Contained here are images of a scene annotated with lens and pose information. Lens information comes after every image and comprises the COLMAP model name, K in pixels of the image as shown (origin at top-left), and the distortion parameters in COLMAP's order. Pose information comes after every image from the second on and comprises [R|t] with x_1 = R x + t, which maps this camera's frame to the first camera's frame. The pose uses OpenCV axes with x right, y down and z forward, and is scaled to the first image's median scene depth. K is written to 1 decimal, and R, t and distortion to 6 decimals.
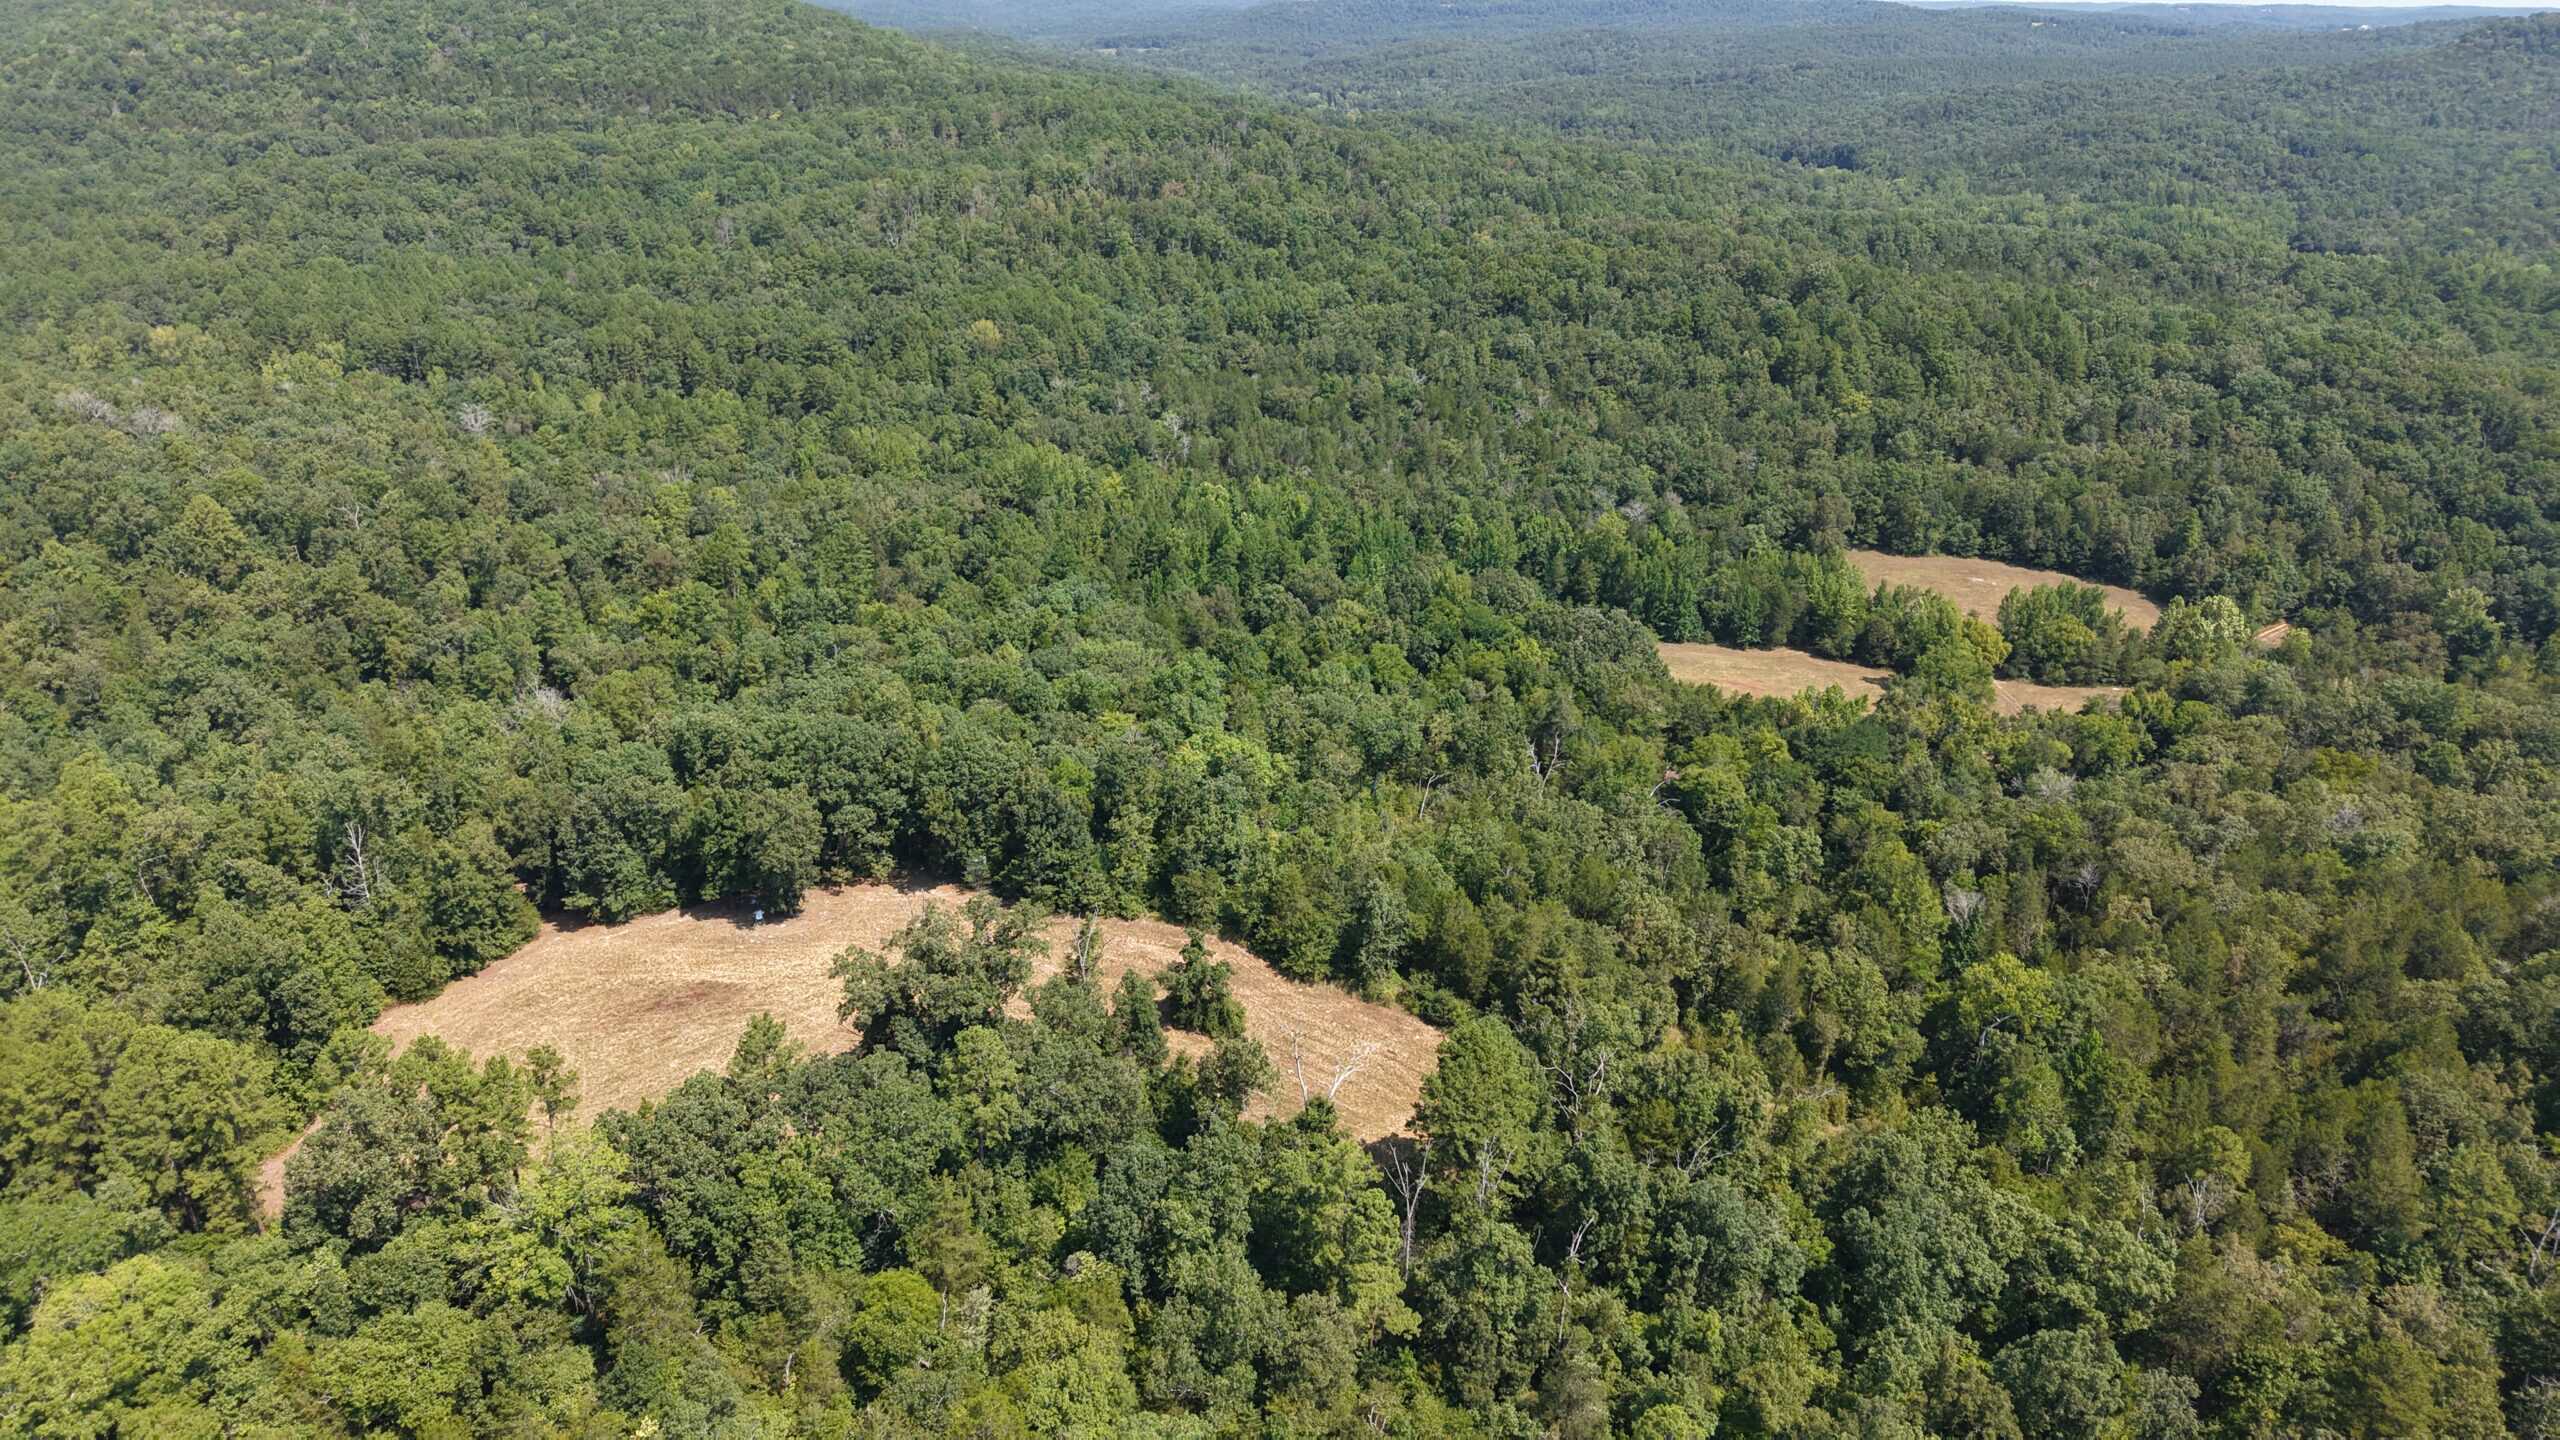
lens RADIAL K [[1705.5, 0, 1273.7], [0, 1705.5, 703.9], [0, 0, 1]] dist [0.023305, -0.013460]
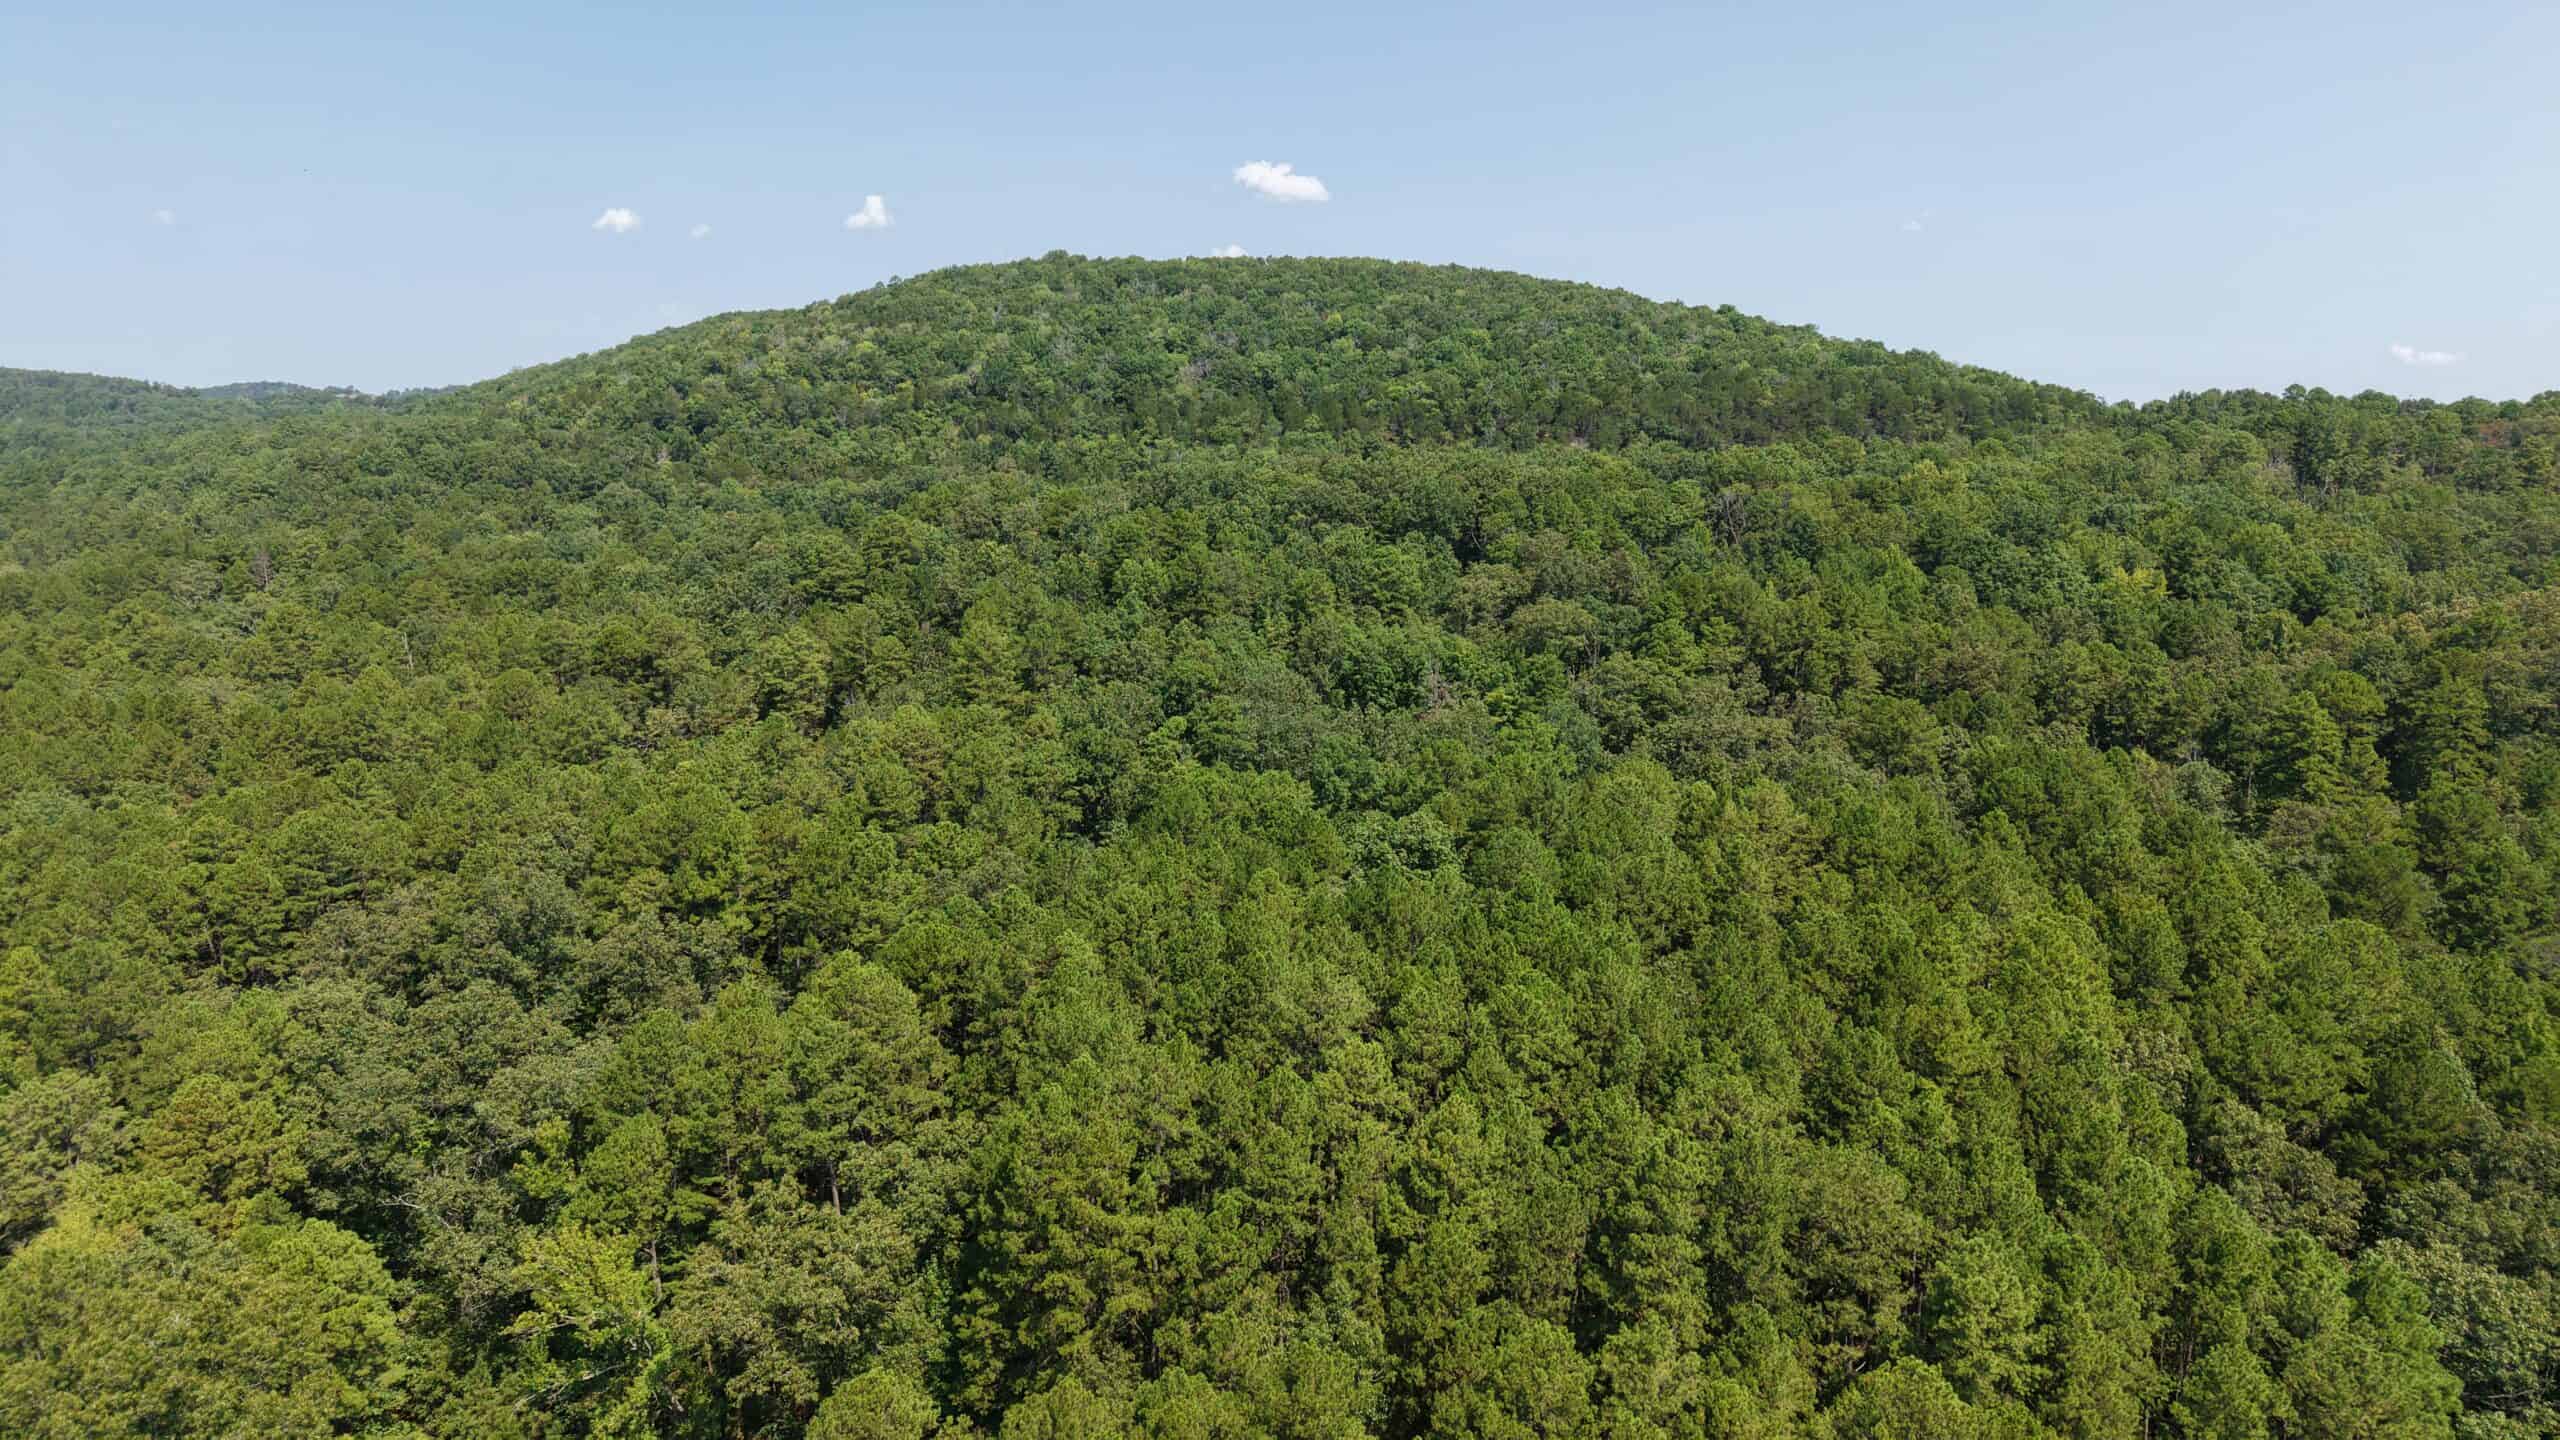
lens RADIAL K [[1705.5, 0, 1280.3], [0, 1705.5, 726.9], [0, 0, 1]] dist [0.023305, -0.013460]
pose [[0.969500, 0.036137, -0.242411, -0.320438], [-0.093609, 0.968685, -0.229973, -0.140212], [0.226510, 0.245651, 0.942523, 0.513586]]
